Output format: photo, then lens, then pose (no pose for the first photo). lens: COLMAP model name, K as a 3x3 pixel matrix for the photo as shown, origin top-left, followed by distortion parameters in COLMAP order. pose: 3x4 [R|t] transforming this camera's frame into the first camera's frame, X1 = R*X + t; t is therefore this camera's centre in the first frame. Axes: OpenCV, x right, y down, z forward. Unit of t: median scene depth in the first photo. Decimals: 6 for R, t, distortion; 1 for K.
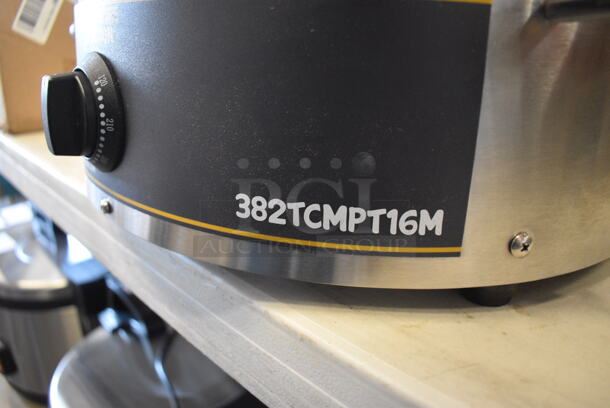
lens RADIAL K [[464.5, 0, 305.0], [0, 464.5, 204.0], [0, 0, 1]] dist [-0.106442, 0.012218]
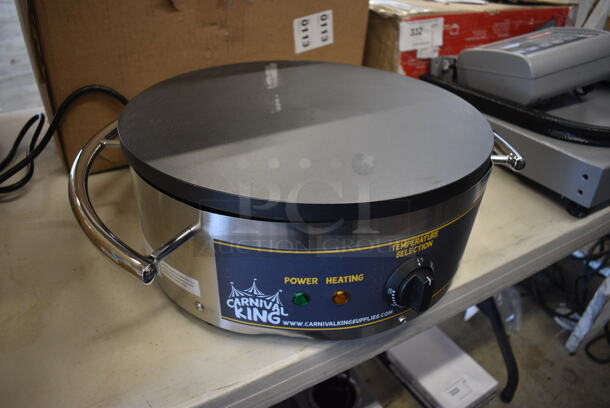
lens RADIAL K [[464.5, 0, 305.0], [0, 464.5, 204.0], [0, 0, 1]] dist [-0.106442, 0.012218]
pose [[0.231324, -0.520813, 0.821732, -2.508625], [0.290420, 0.843096, 0.452598, -1.877648], [-0.928518, 0.133951, 0.346283, 0.882048]]
